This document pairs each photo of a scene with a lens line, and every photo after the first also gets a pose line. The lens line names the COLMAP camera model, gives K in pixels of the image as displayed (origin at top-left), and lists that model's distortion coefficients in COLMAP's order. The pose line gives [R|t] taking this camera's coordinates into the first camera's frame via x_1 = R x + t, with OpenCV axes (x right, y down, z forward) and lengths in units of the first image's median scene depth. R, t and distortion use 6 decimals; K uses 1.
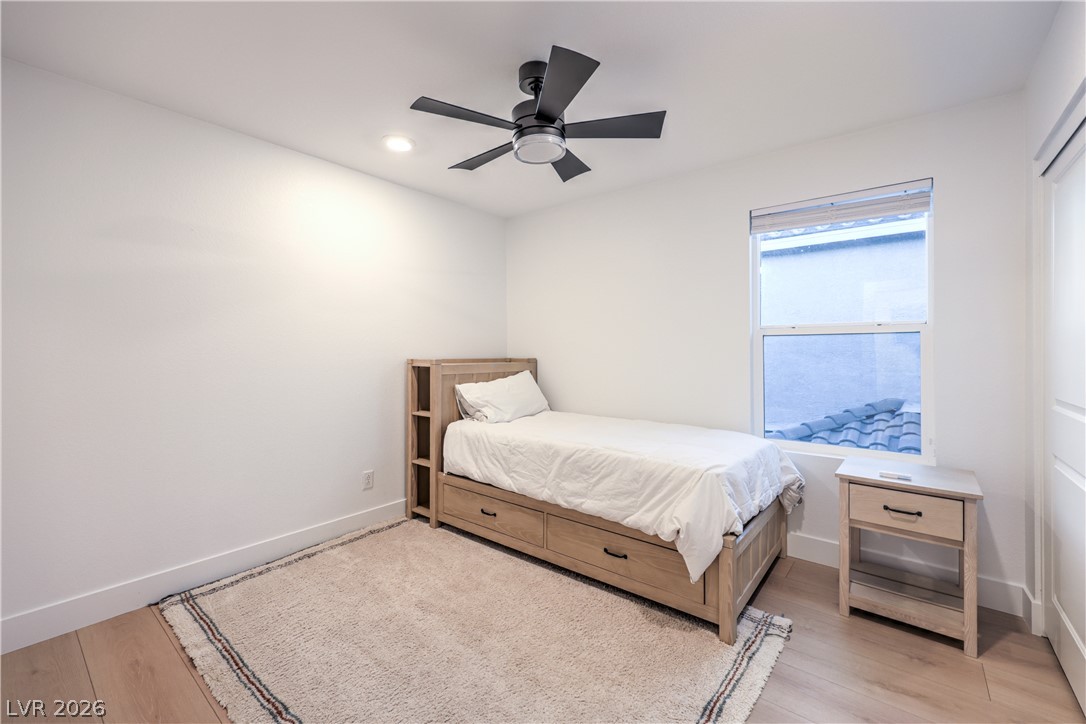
lens RADIAL K [[441.6, 0, 547.2], [0, 441.6, 356.0], [0, 0, 1]] dist [0.000633, 0.000407]
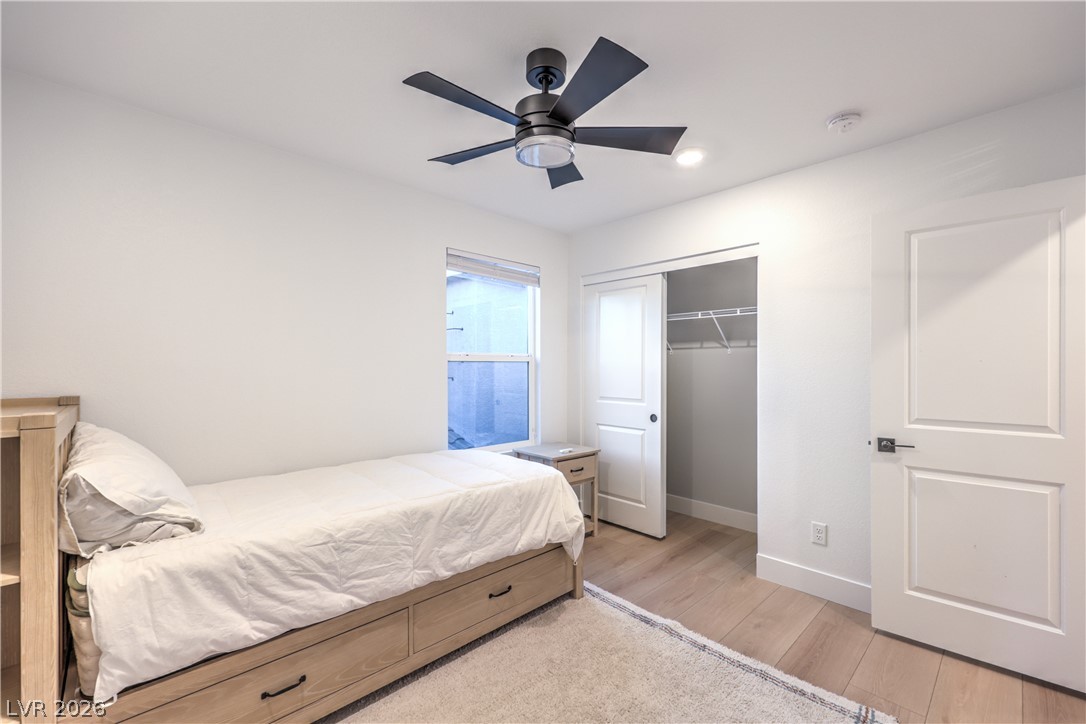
lens RADIAL K [[441.6, 0, 547.2], [0, 441.6, 356.0], [0, 0, 1]] dist [0.000633, 0.000407]
pose [[0.151400, 0.014341, 0.988369, -0.723823], [0.006081, 0.999862, -0.015439, -0.044437], [-0.988454, 0.008347, 0.151292, 0.694187]]
